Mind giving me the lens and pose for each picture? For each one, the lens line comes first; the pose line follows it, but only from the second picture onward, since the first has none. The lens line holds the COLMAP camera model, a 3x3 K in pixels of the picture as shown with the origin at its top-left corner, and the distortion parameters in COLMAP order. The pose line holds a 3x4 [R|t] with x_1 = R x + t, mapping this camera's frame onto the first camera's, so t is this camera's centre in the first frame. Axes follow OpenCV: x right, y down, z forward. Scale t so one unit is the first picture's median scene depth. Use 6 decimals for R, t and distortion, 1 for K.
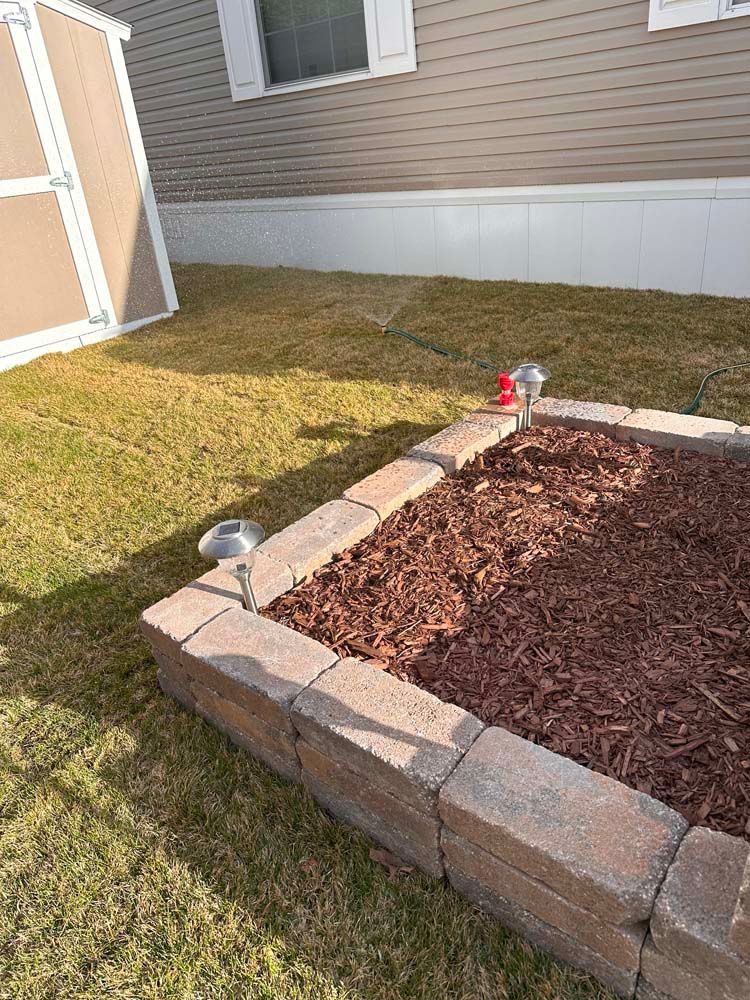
lens RADIAL K [[702.2, 0, 356.2], [0, 702.2, 517.6], [0, 0, 1]] dist [-0.004959, -0.003410]
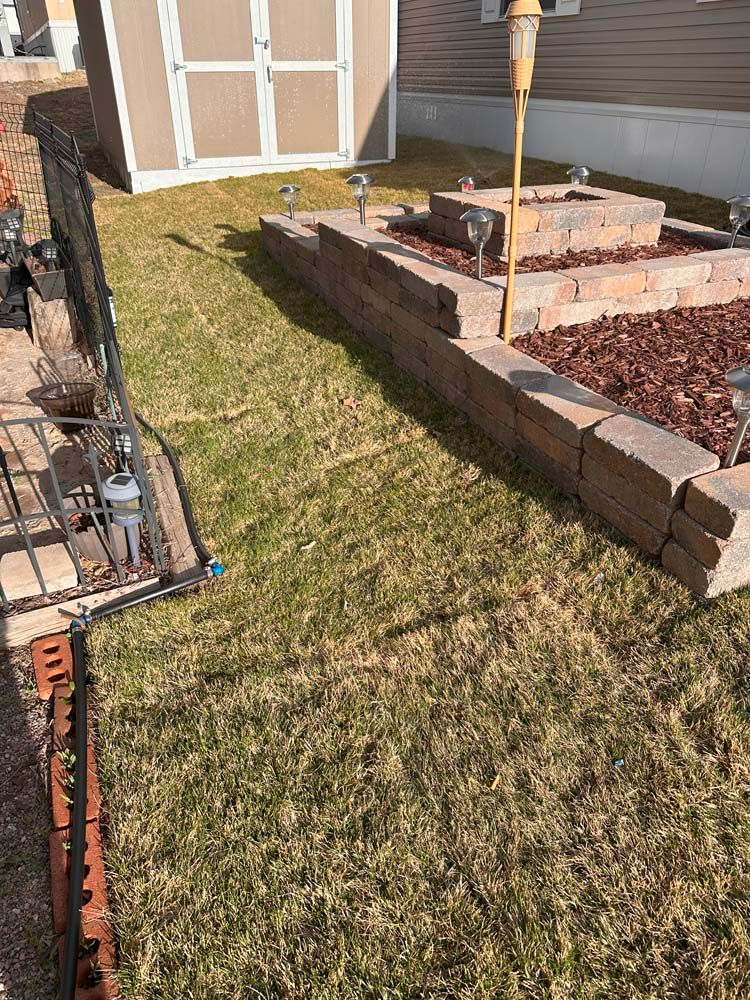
lens RADIAL K [[702.2, 0, 356.2], [0, 702.2, 517.6], [0, 0, 1]] dist [-0.004959, -0.003410]
pose [[0.876020, 0.329974, -0.351719, 0.525319], [-0.293807, 0.943480, 0.153372, 0.265082], [0.382449, -0.031019, 0.923456, -0.551359]]
